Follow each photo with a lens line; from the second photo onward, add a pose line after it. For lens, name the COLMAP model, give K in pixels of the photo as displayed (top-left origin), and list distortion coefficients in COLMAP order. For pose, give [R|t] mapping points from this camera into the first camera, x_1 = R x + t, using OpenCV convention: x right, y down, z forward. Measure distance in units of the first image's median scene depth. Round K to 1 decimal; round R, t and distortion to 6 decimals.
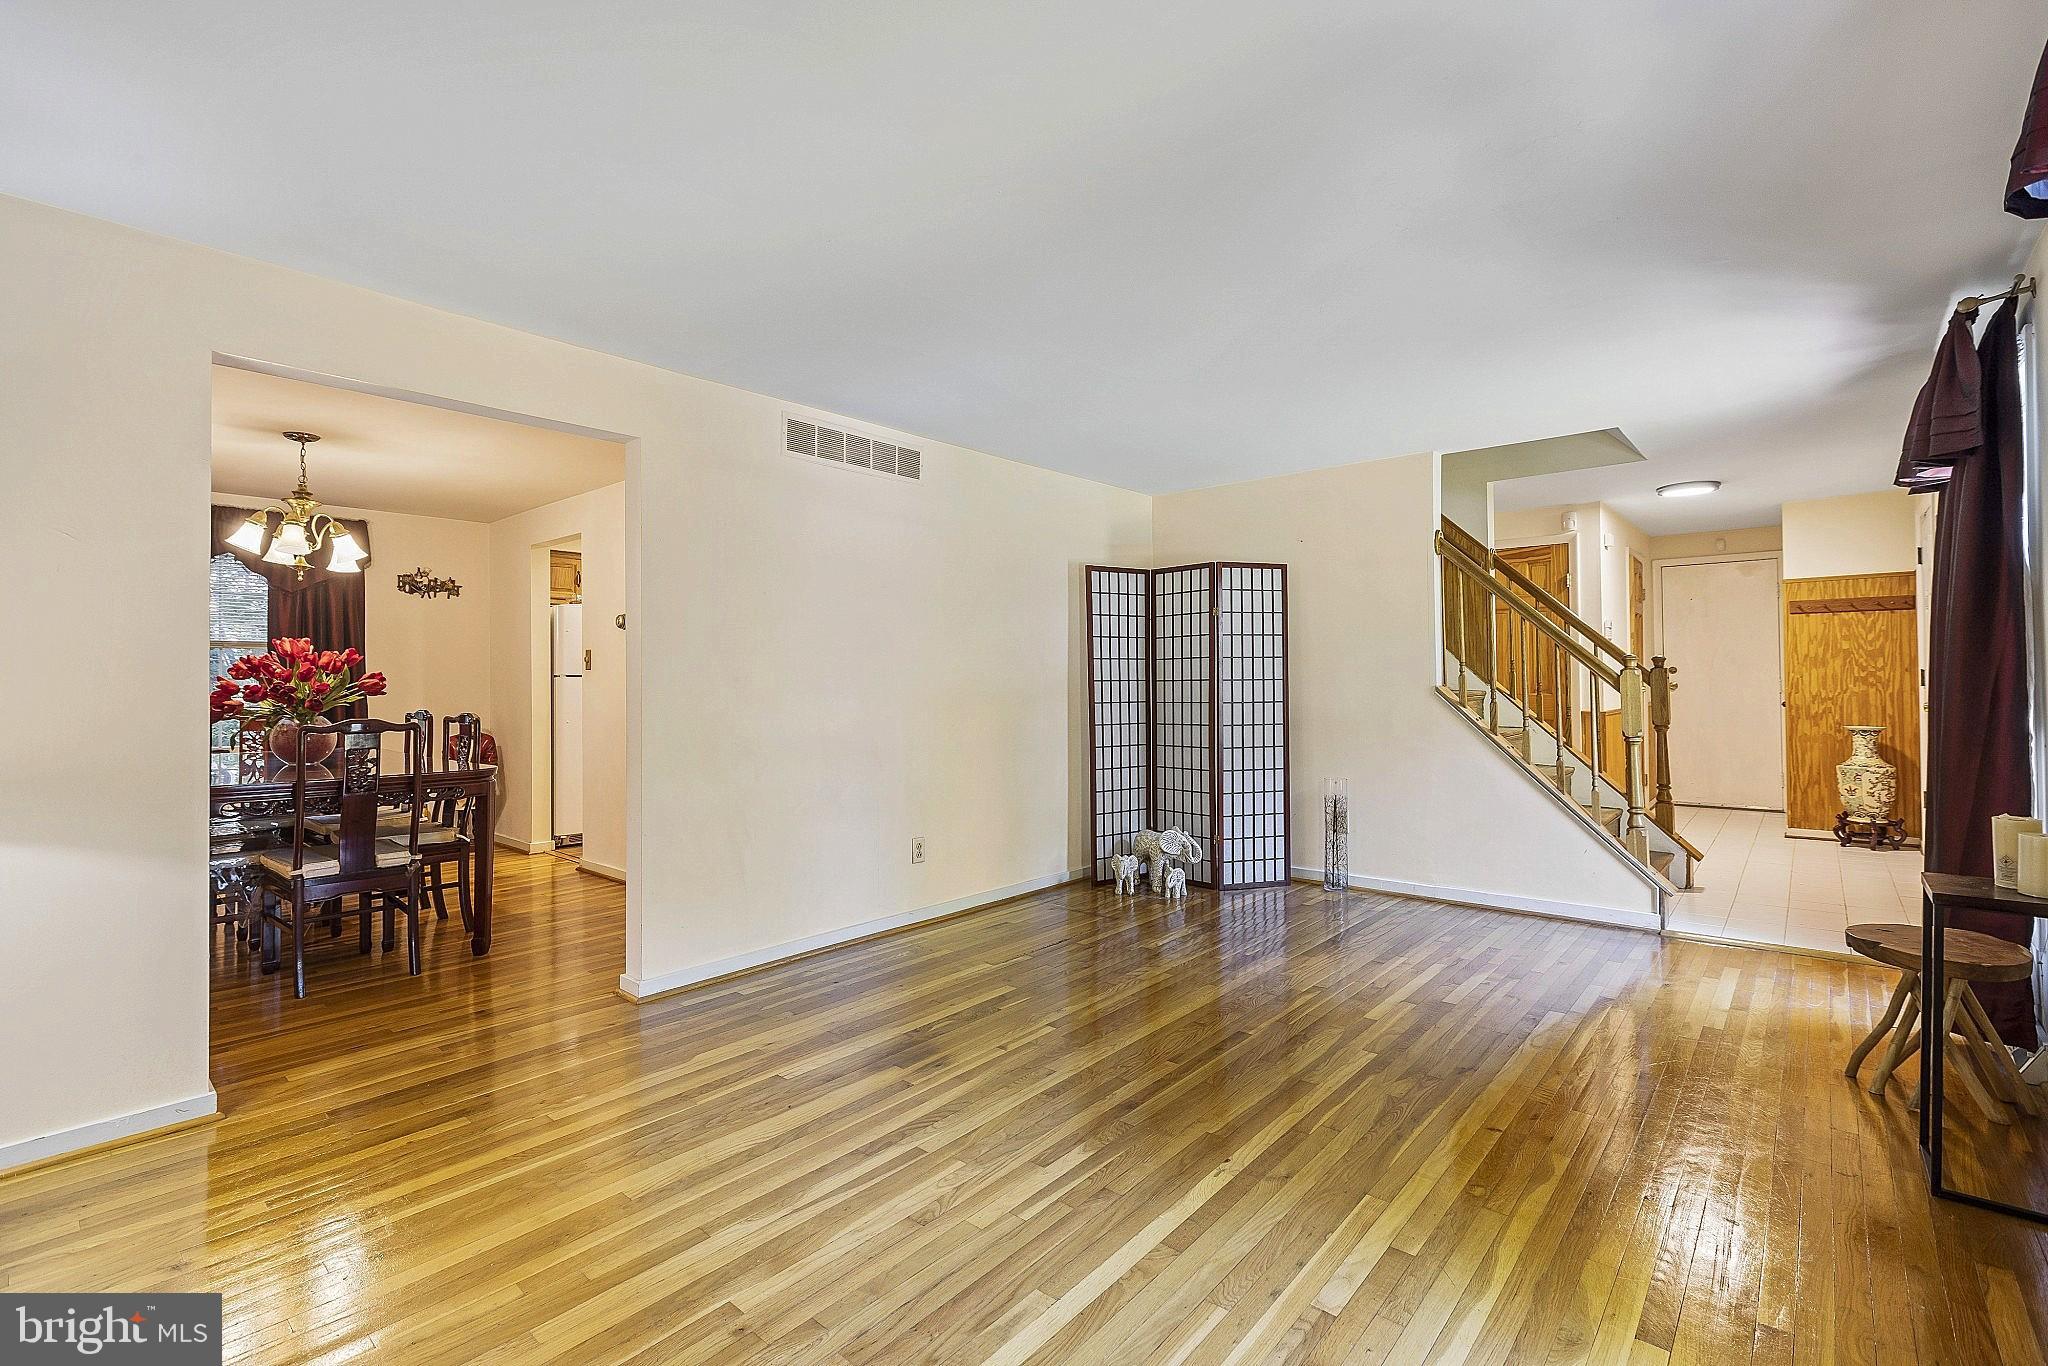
lens RADIAL K [[916.2, 0, 1010.5], [0, 916.2, 668.8], [0, 0, 1]] dist [0.001135, -0.000473]
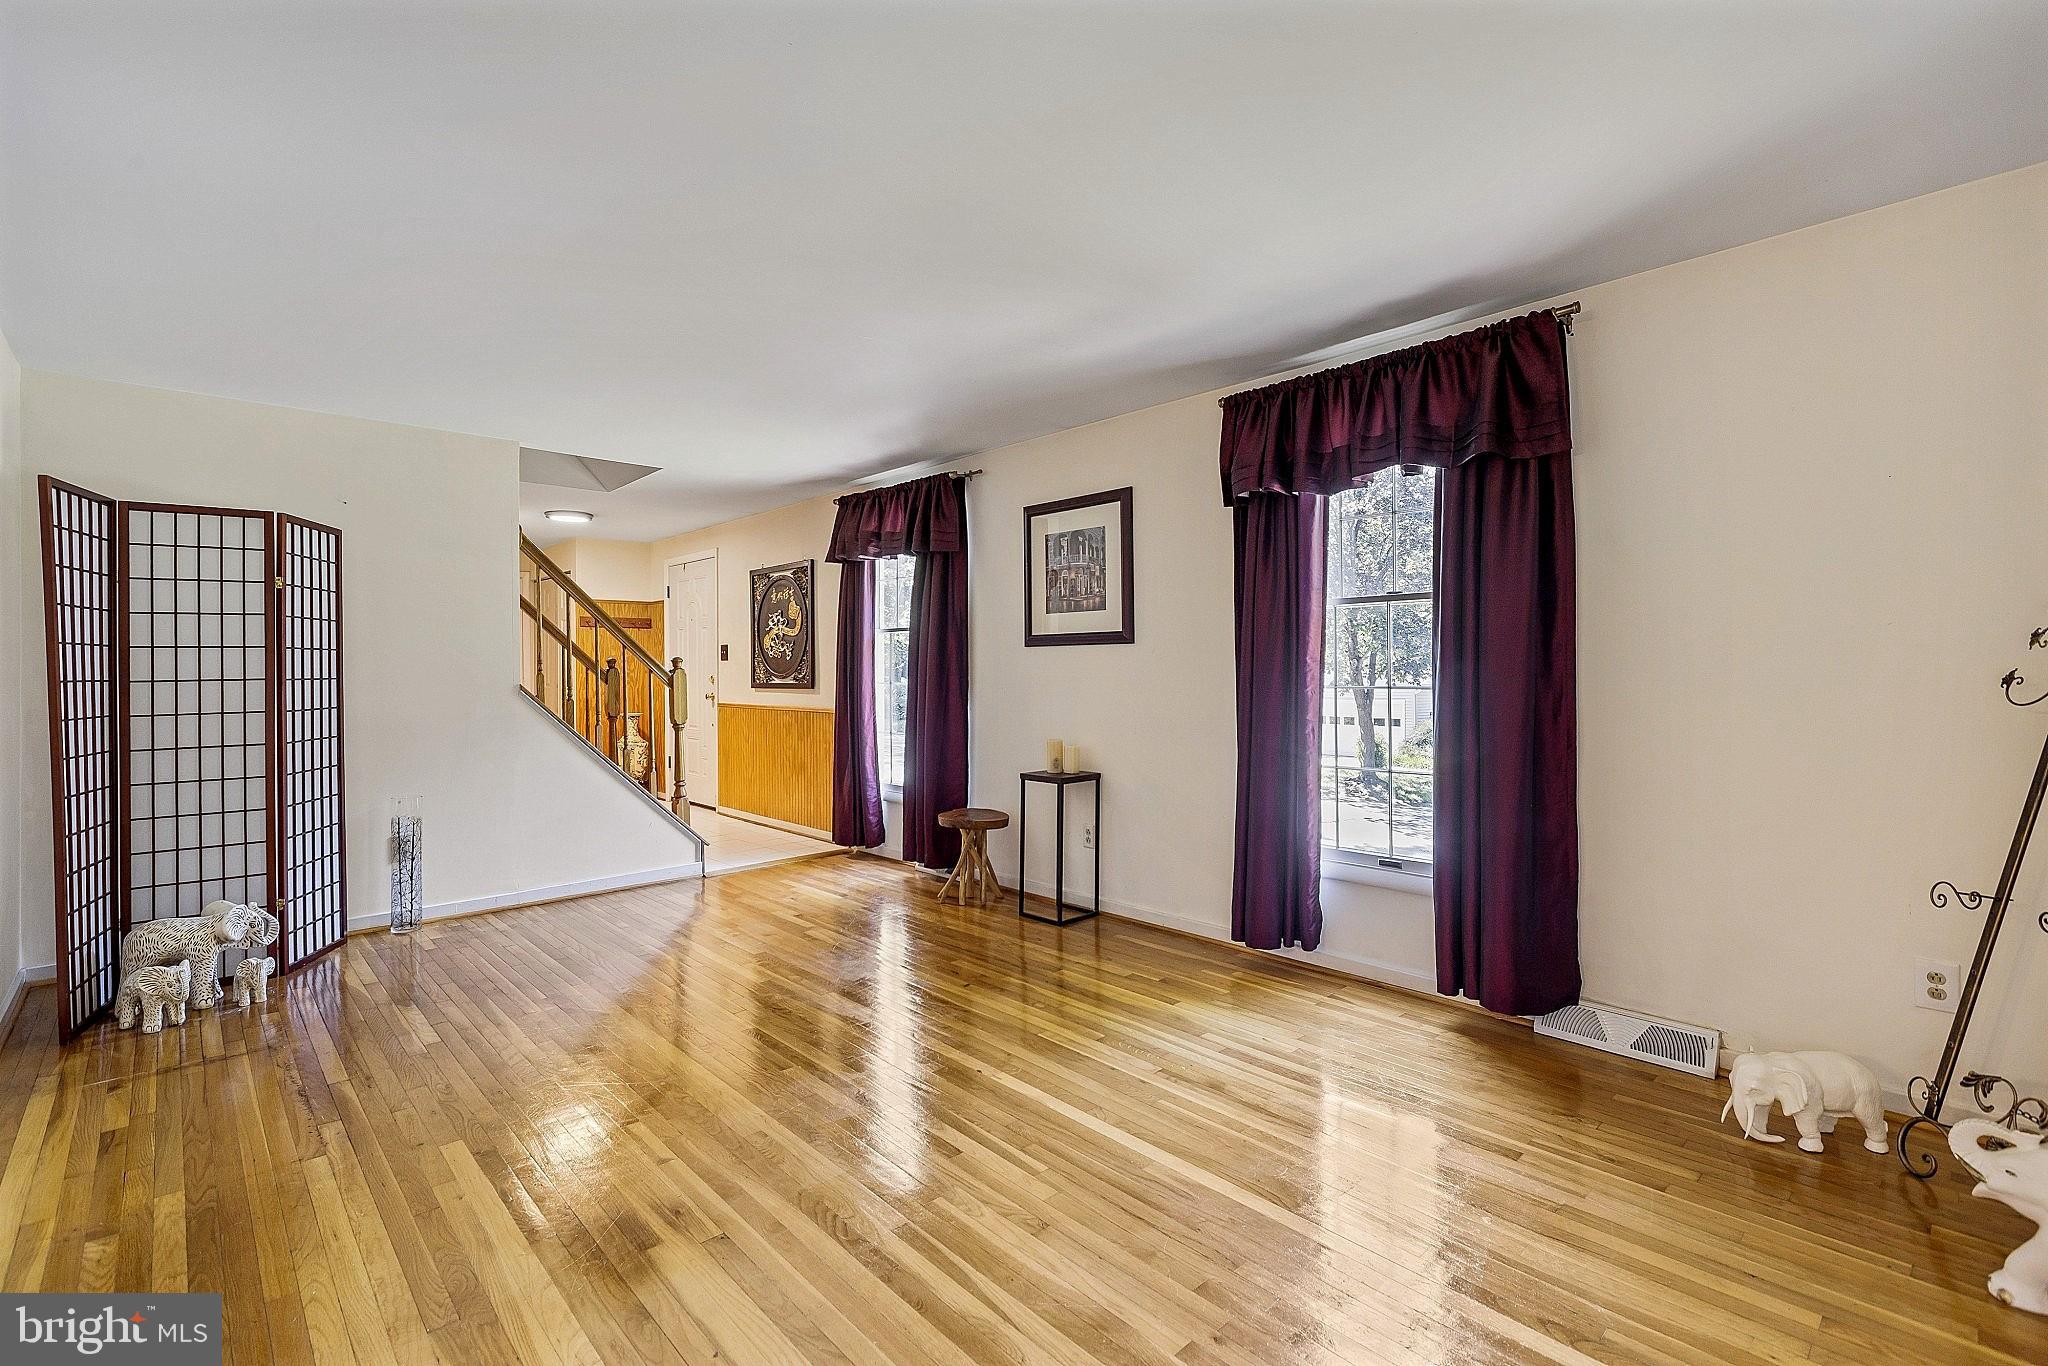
lens RADIAL K [[916.2, 0, 1010.5], [0, 916.2, 668.8], [0, 0, 1]] dist [0.001135, -0.000473]
pose [[0.103328, 0.006956, 0.994623, -0.515129], [-0.001963, 0.999975, -0.006790, 0.009054], [-0.994645, -0.001251, 0.103339, 0.449450]]
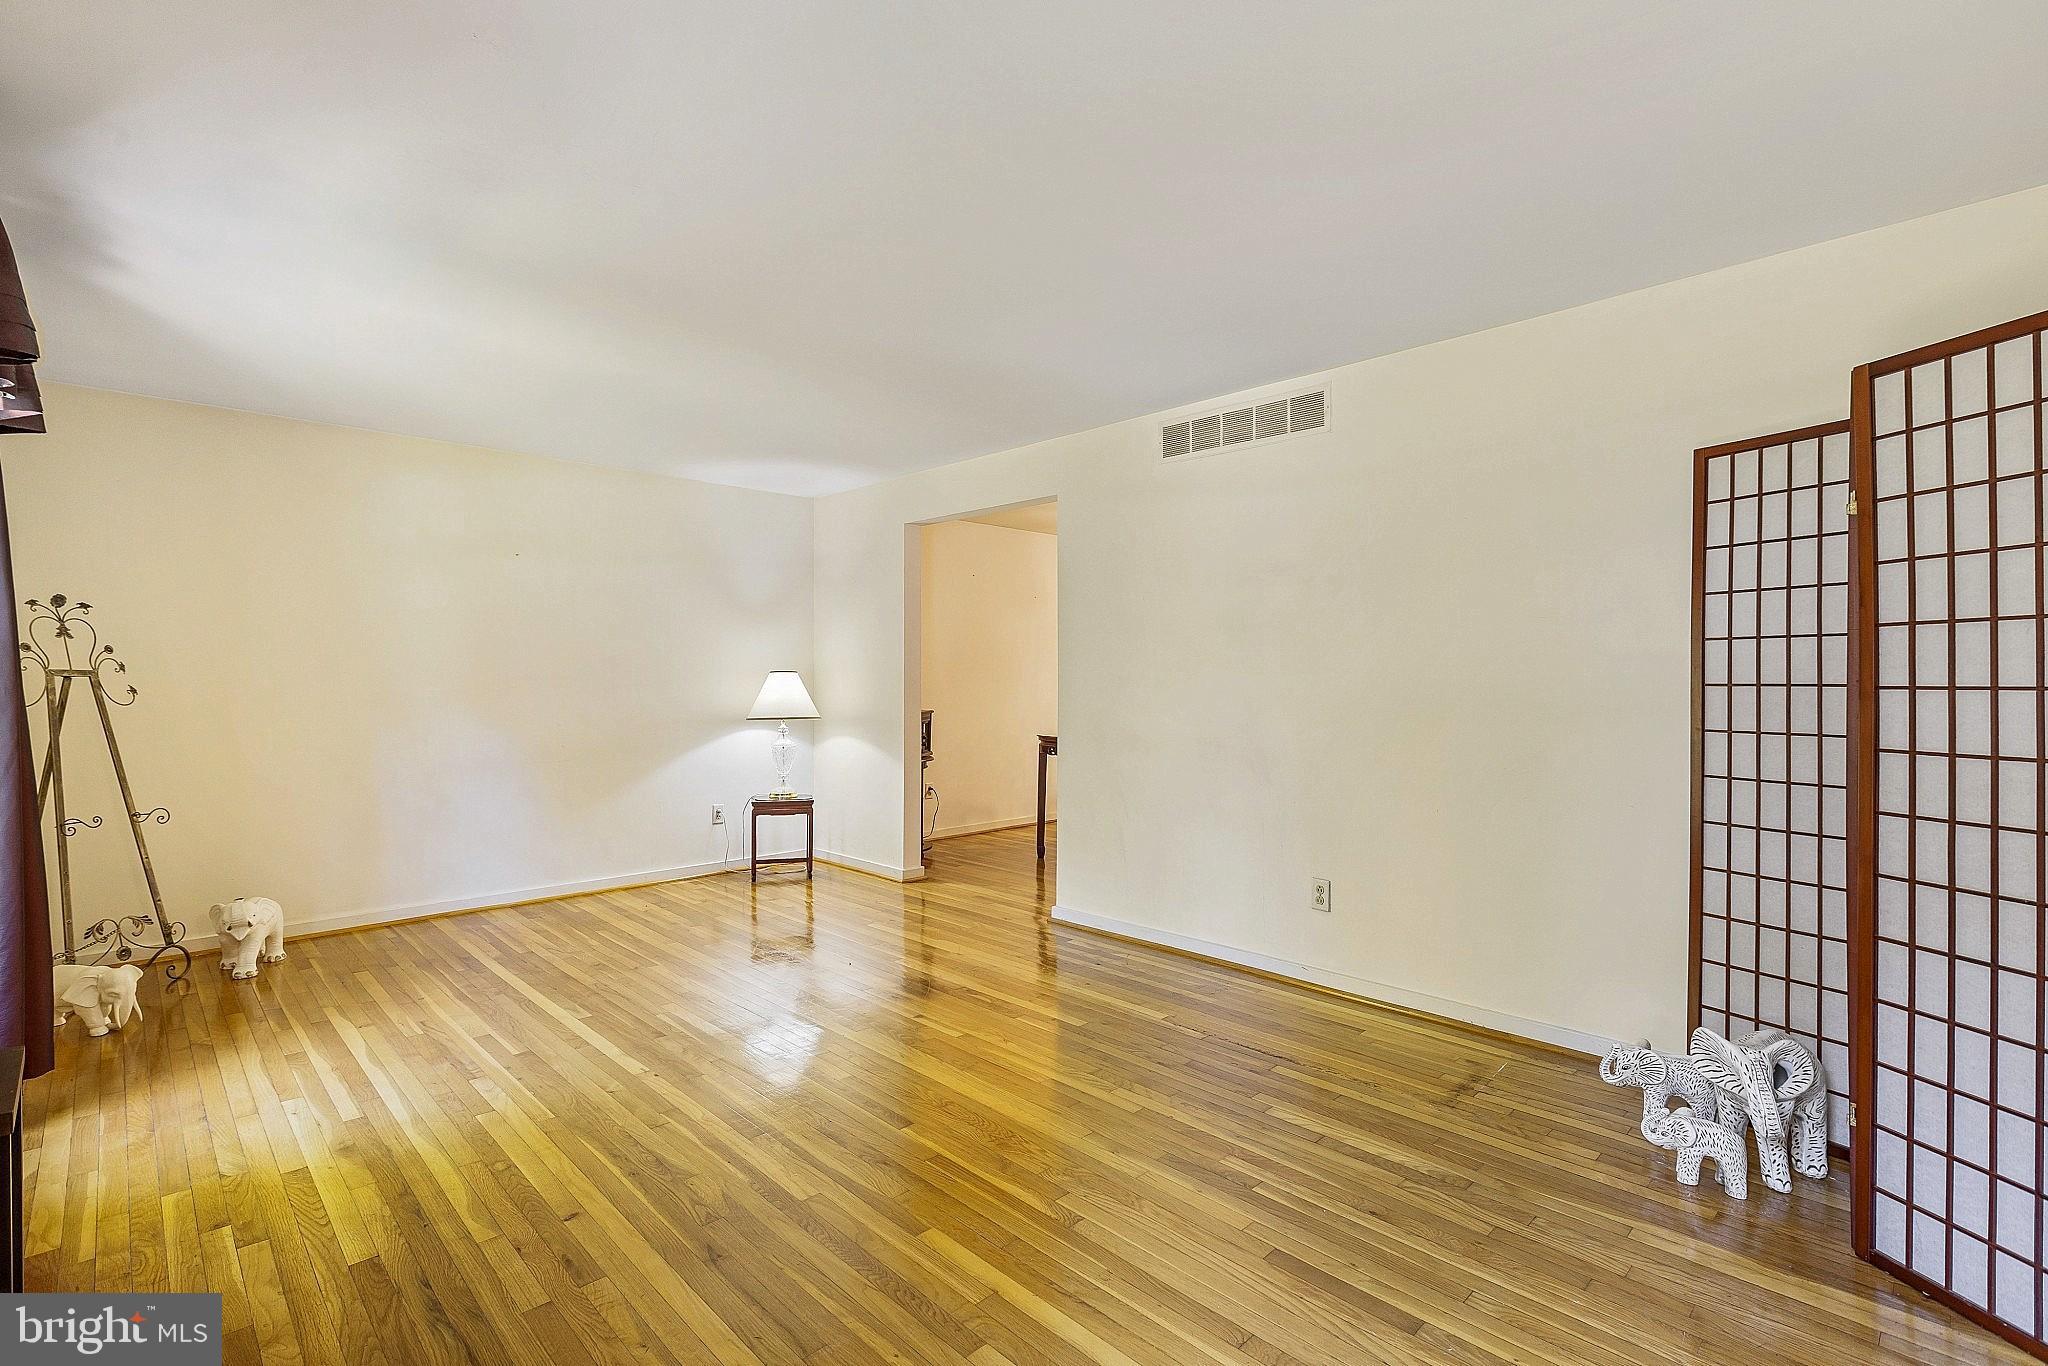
lens RADIAL K [[961.0, 0, 1024.0], [0, 961.0, 683.0], [0, 0, 1]] dist [-0.000899, -0.000250]
pose [[-0.080342, 0.012448, -0.996690, 0.791695], [0.013255, 0.999847, 0.011419, 0.000714], [0.996679, -0.012294, -0.080495, 0.859748]]
